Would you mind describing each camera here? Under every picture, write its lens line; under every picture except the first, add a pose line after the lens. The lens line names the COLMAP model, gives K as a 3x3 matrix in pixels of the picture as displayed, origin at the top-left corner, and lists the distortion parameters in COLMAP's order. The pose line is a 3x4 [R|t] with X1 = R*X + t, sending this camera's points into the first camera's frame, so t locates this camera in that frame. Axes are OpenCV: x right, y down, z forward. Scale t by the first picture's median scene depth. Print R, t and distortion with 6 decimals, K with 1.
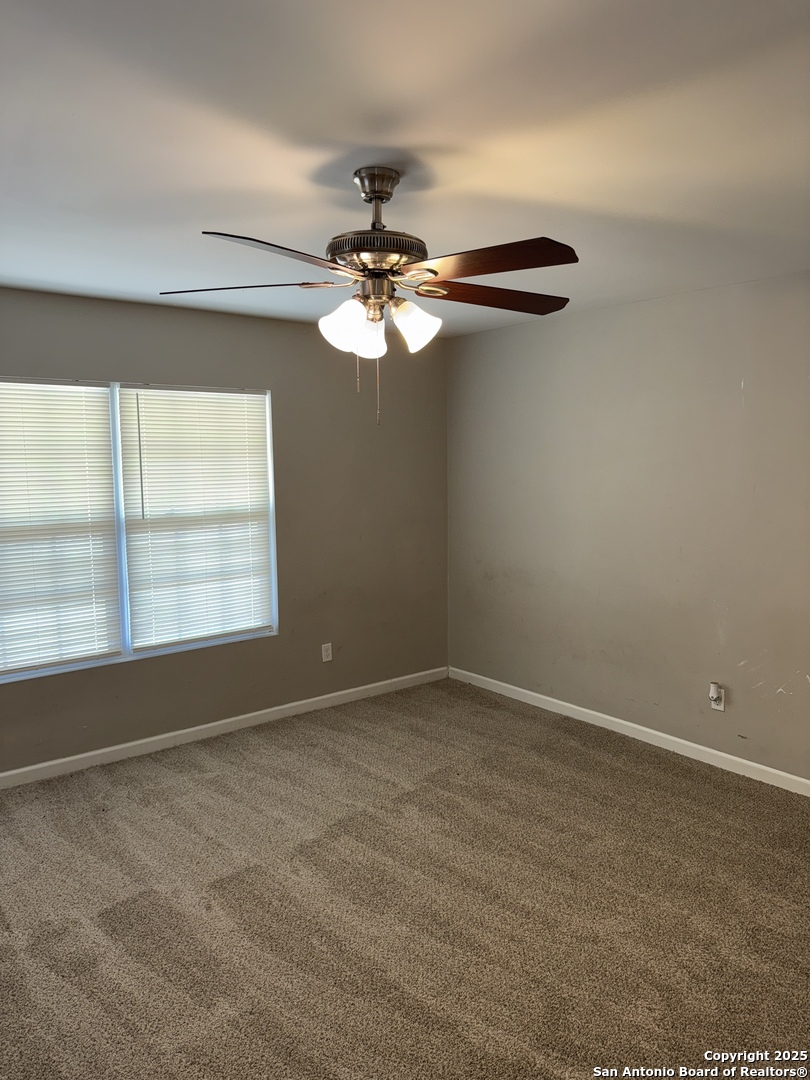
lens RADIAL K [[740.5, 0, 369.3], [0, 740.5, 539.2], [0, 0, 1]] dist [-0.008379, -0.005179]
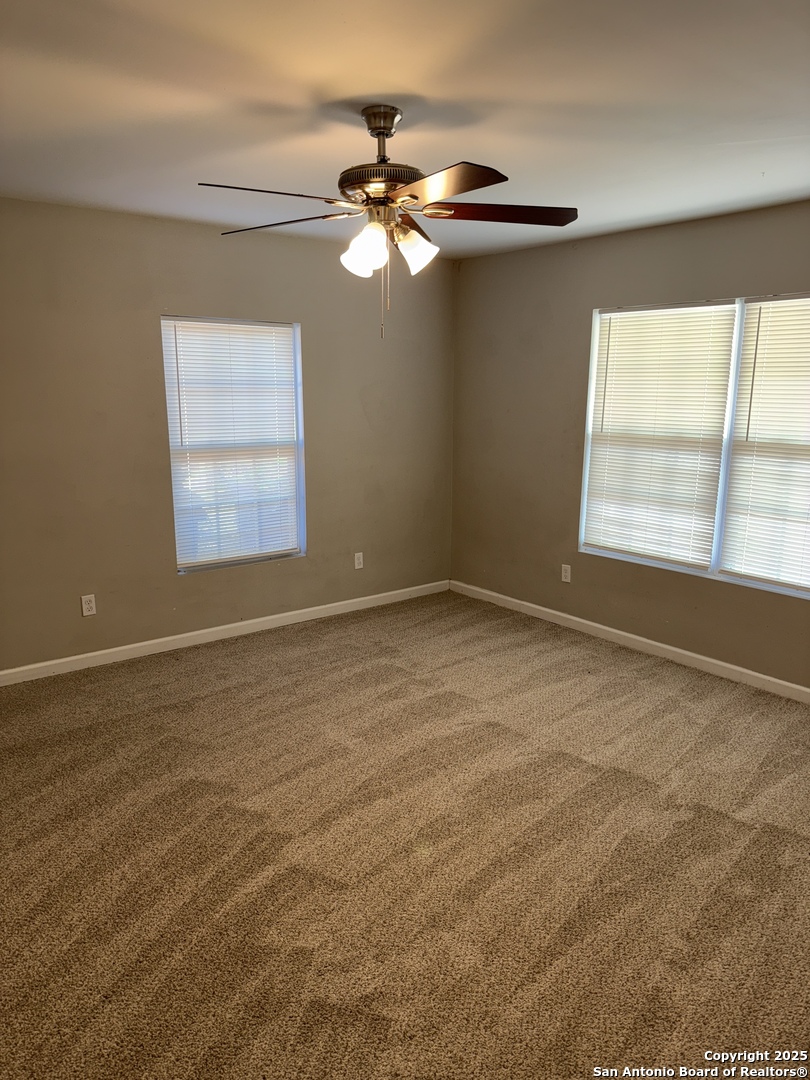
lens RADIAL K [[753.8, 0, 405.0], [0, 753.8, 540.0], [0, 0, 1]] dist [-0.003461, 0.000592]
pose [[0.016300, 0.216664, -0.976110, 0.708347], [-0.107527, 0.970958, 0.213725, -0.067577], [0.994069, 0.101475, 0.039124, 0.562043]]
